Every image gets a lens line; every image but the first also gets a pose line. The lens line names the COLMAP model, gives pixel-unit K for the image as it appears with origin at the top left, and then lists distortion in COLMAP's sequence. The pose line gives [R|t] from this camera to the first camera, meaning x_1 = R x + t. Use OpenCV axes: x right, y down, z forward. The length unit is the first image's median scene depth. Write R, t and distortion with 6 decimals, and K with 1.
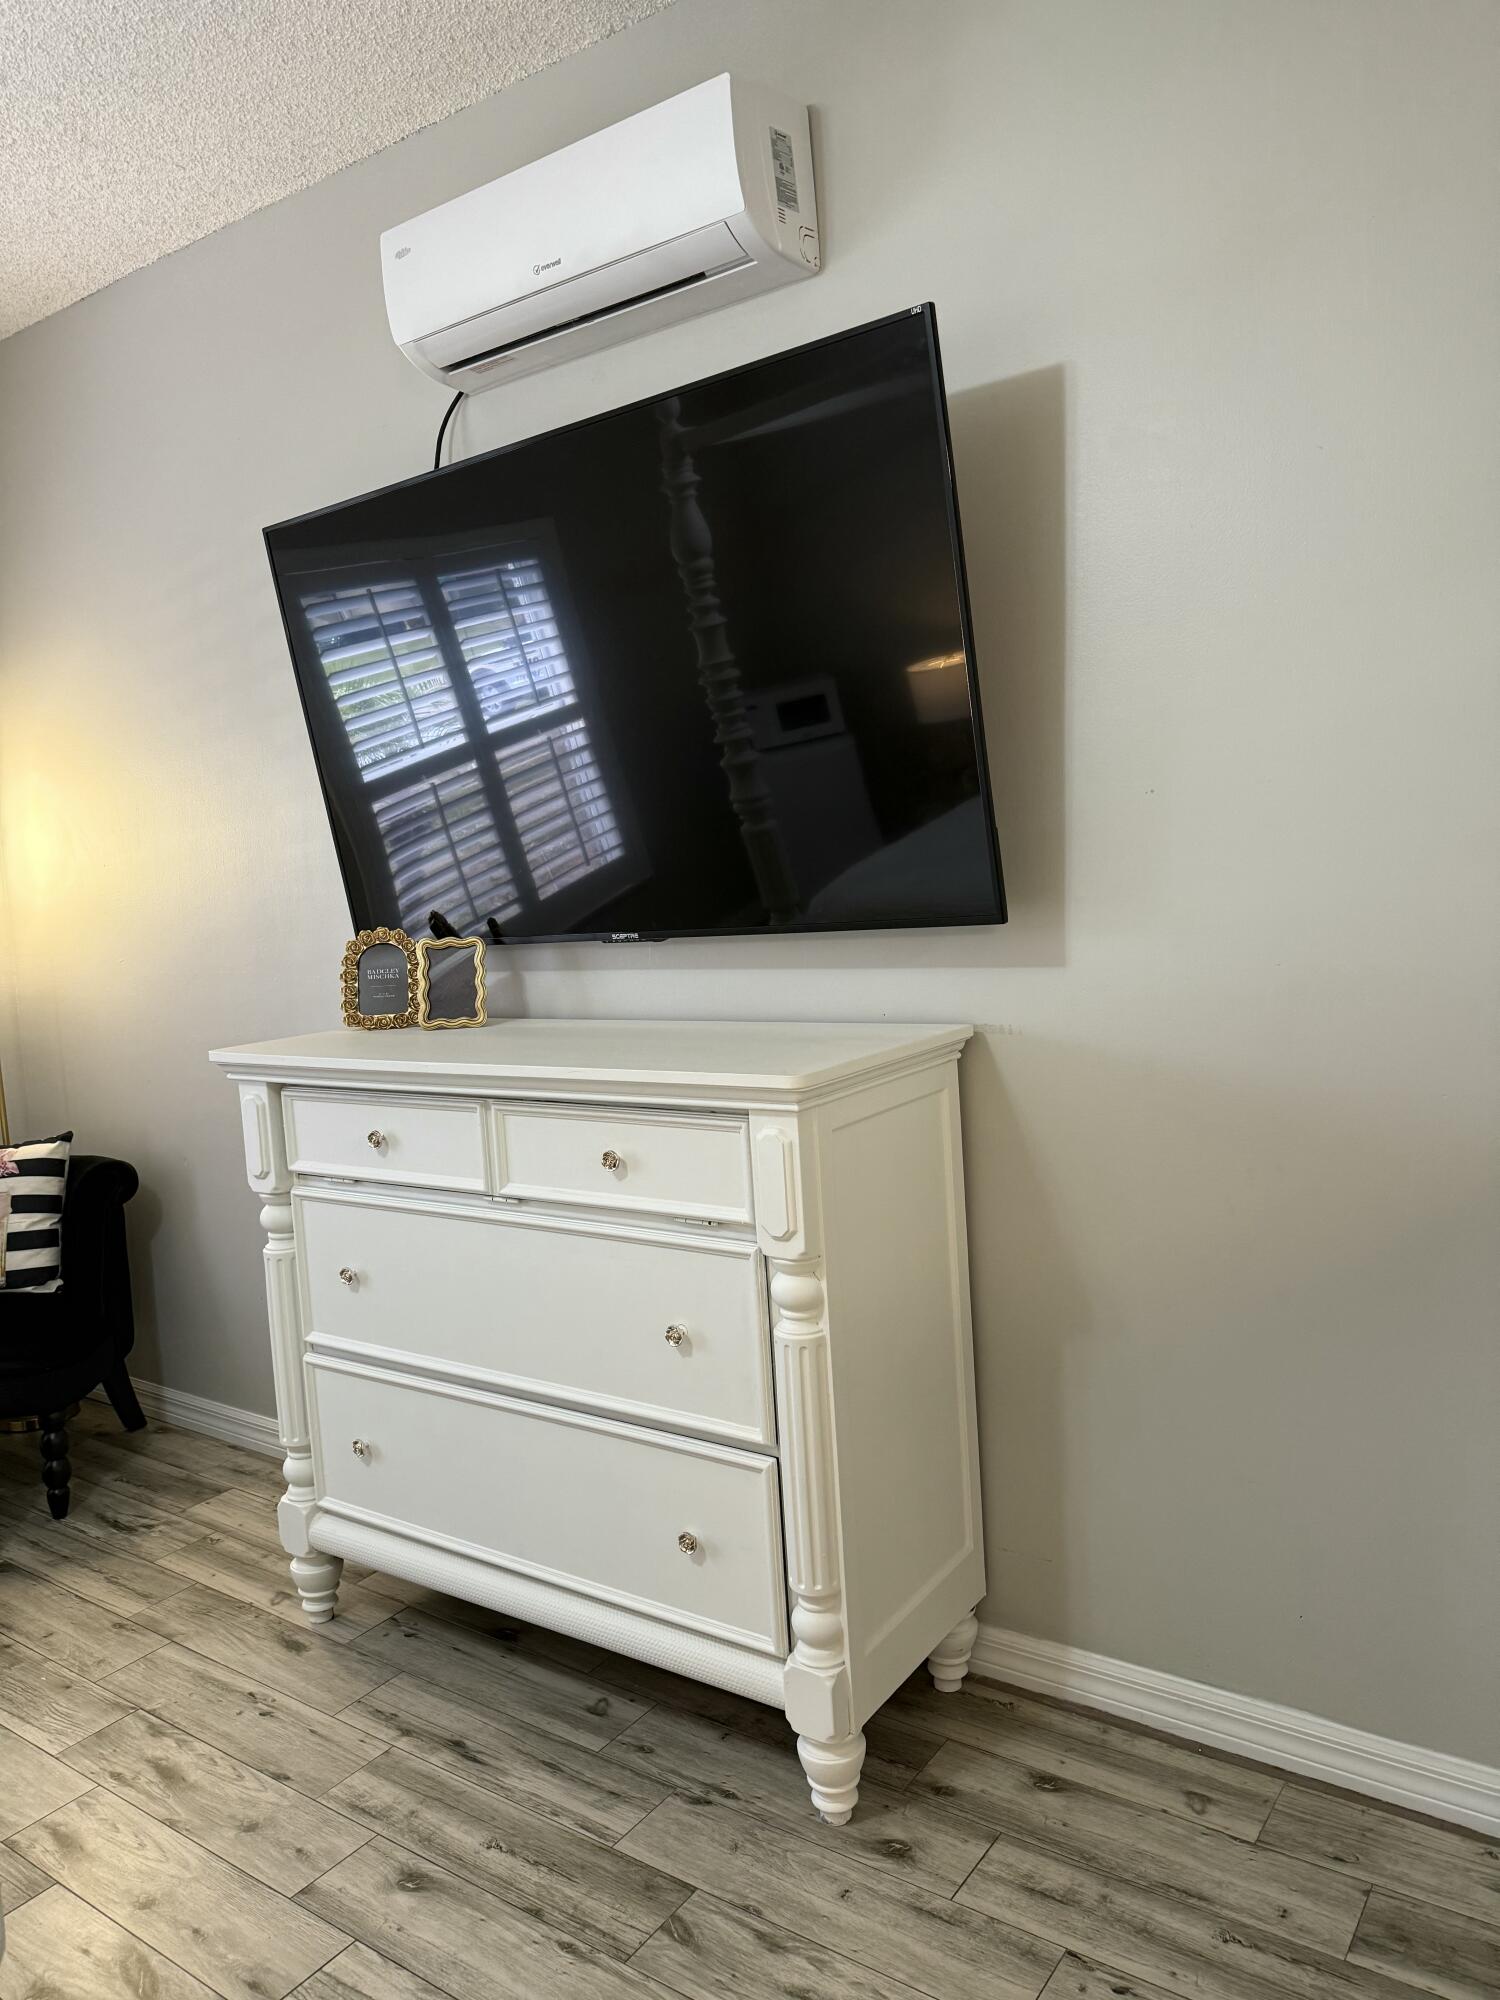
lens RADIAL K [[1427.1, 0, 746.2], [0, 1427.1, 990.4], [0, 0, 1]] dist [0.029081, -0.026108]
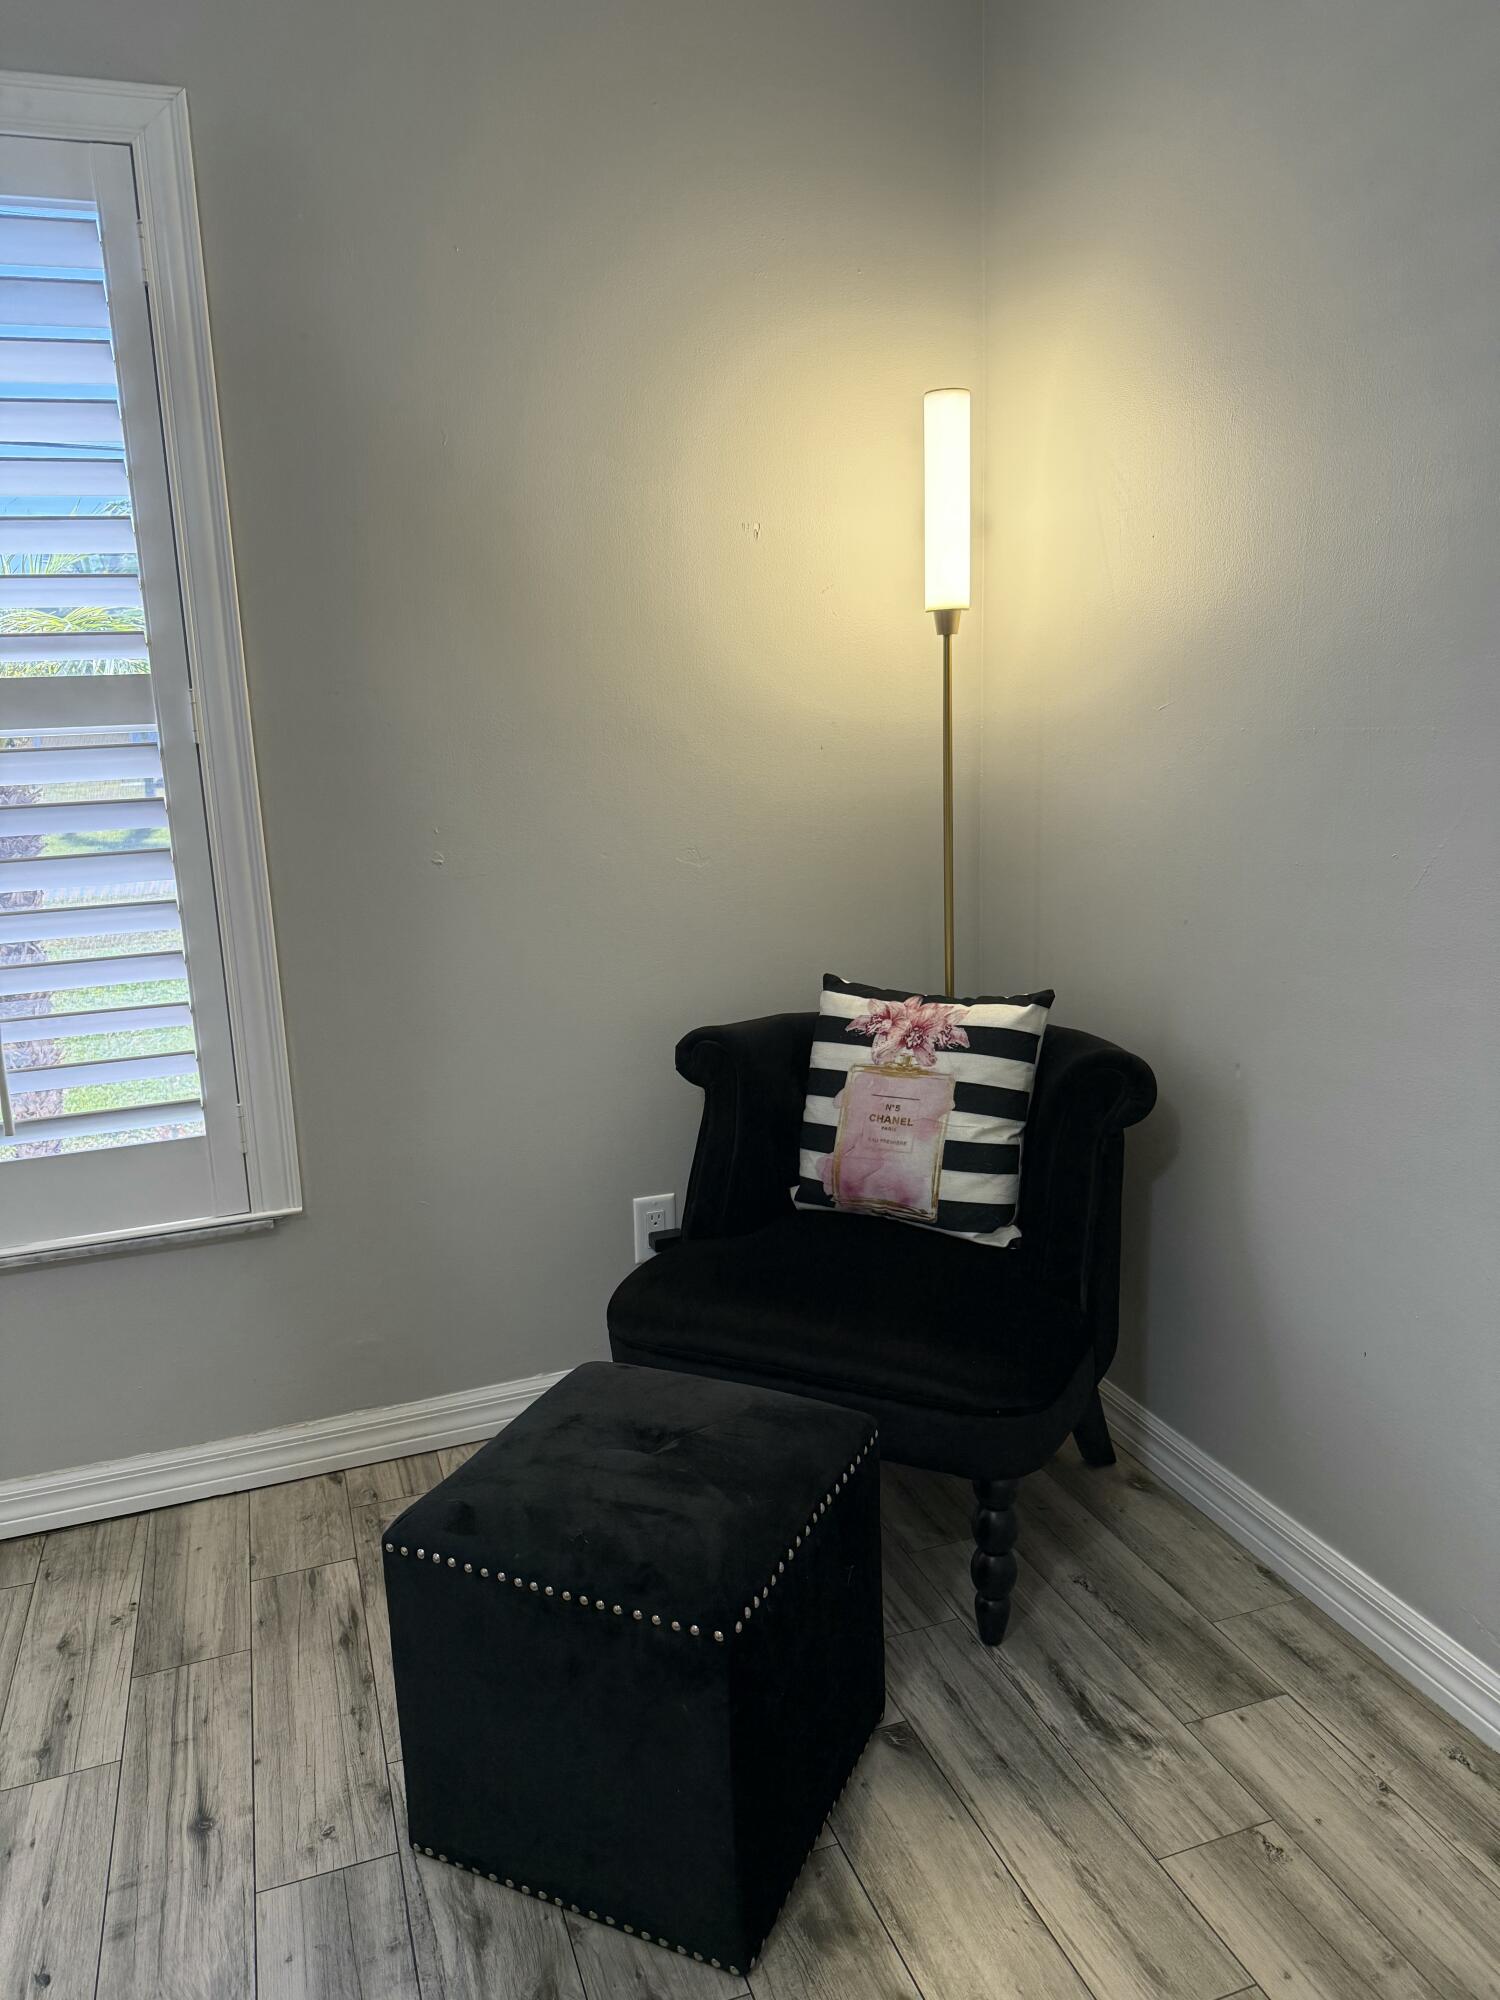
lens RADIAL K [[1427.1, 0, 739.6], [0, 1427.1, 984.2], [0, 0, 1]] dist [0.029081, -0.026108]
pose [[0.820855, 0.136386, -0.554613, -0.251796], [-0.063319, 0.986815, 0.148955, 0.014653], [0.567616, -0.087153, 0.818668, 0.444409]]
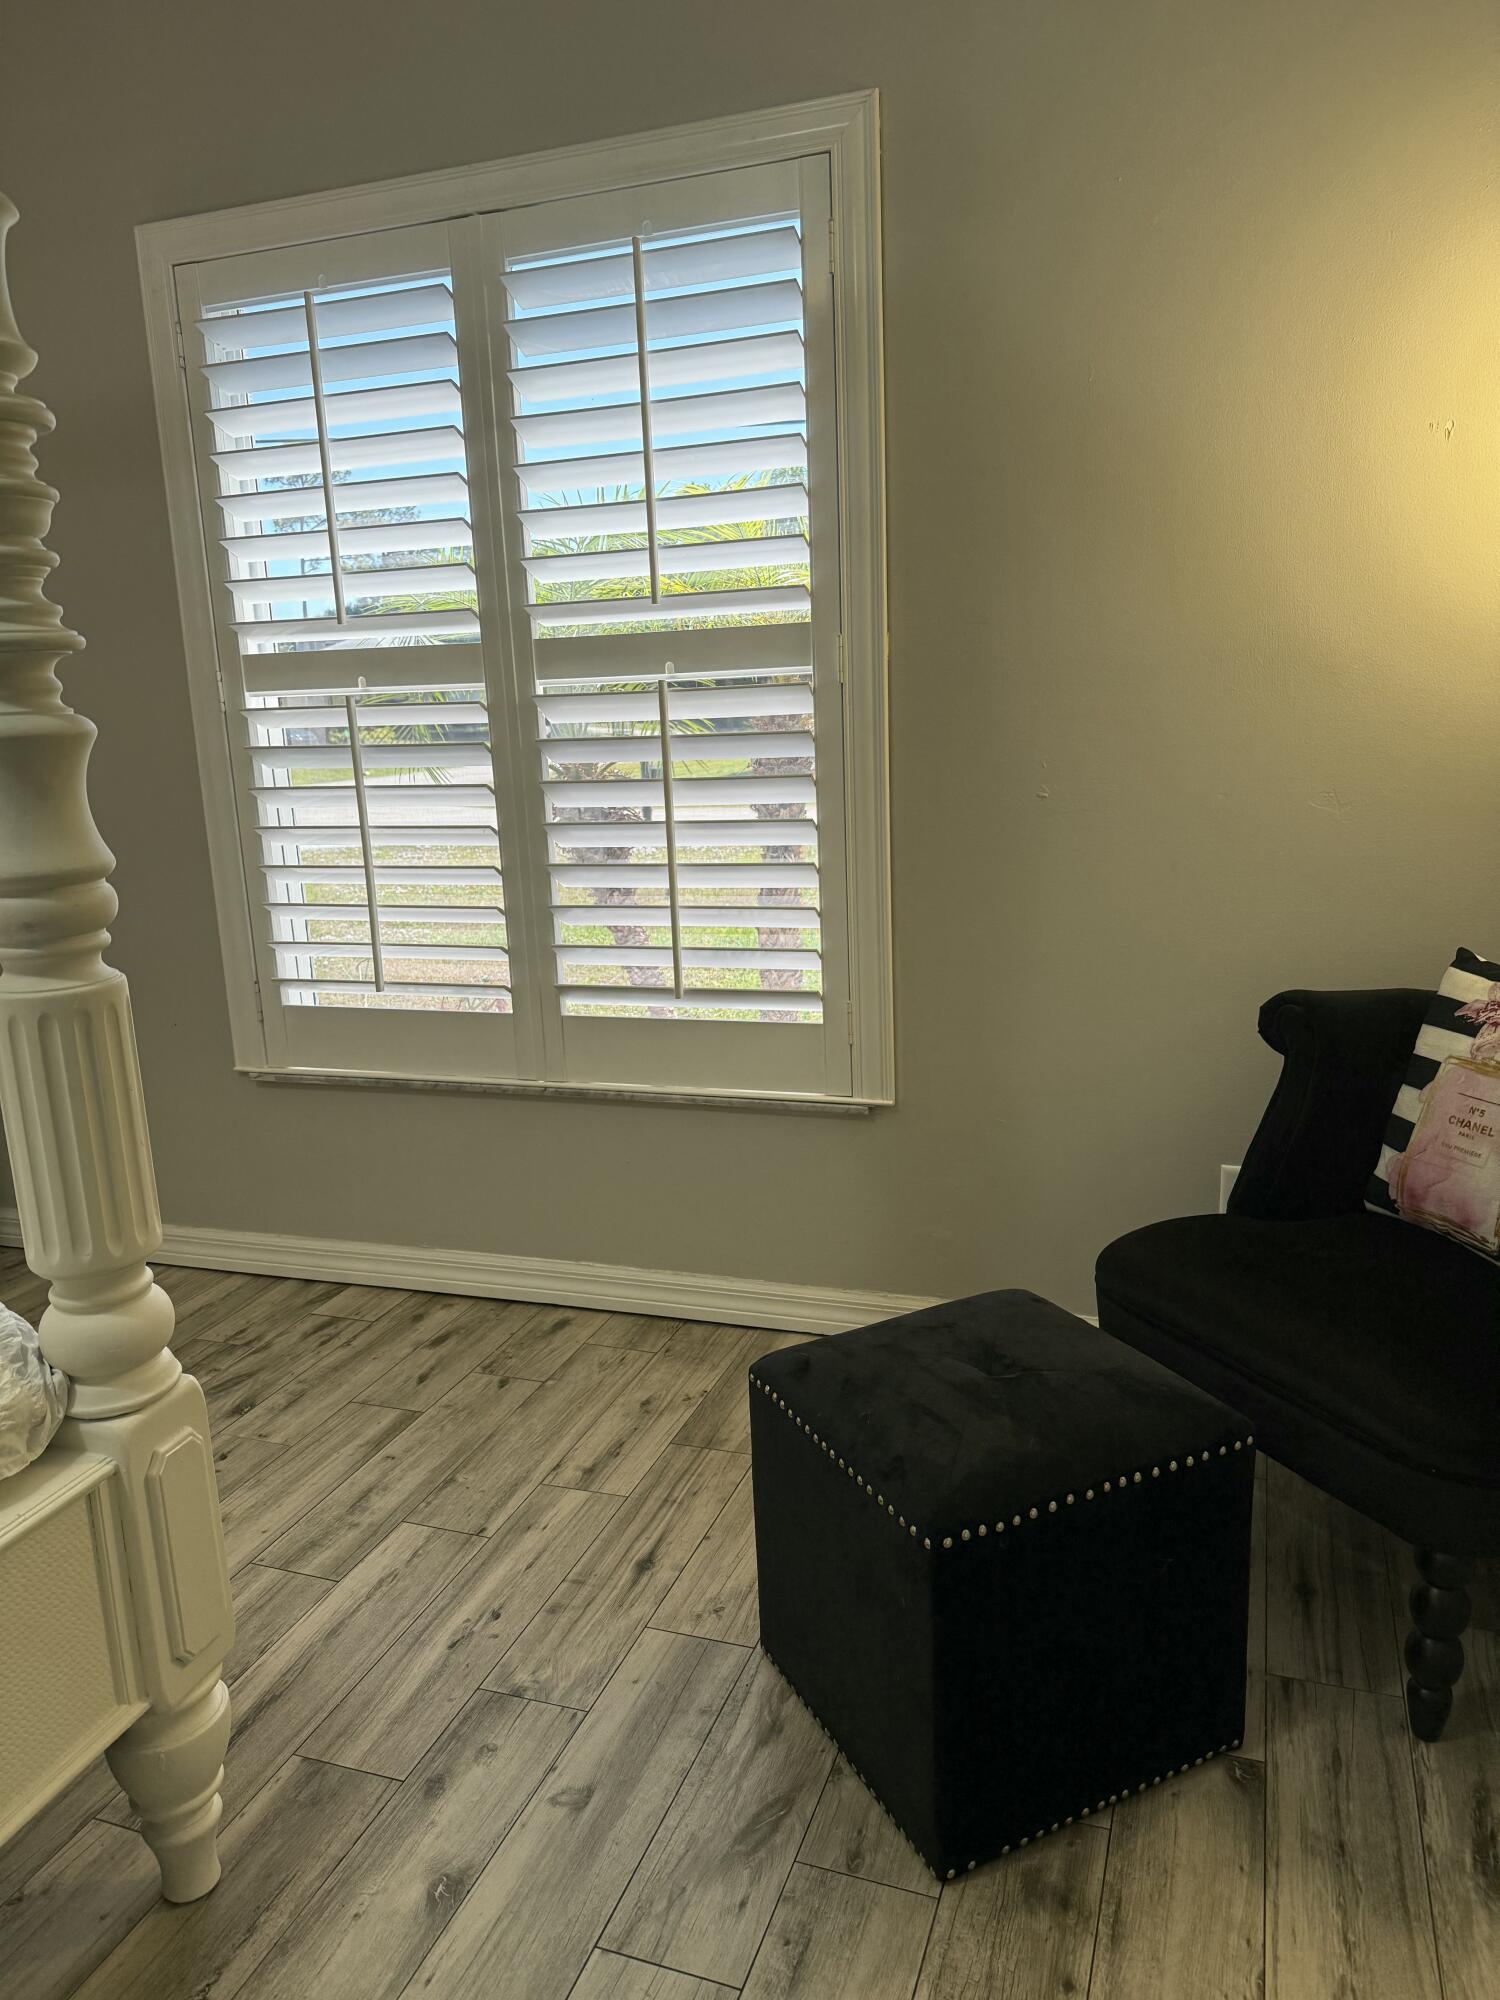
lens RADIAL K [[1427.1, 0, 717.5], [0, 1427.1, 965.0], [0, 0, 1]] dist [0.029081, -0.026108]
pose [[0.278491, 0.236689, -0.930818, -0.125183], [-0.053580, 0.971478, 0.230997, -0.005356], [0.958943, -0.014458, 0.283229, 0.574749]]
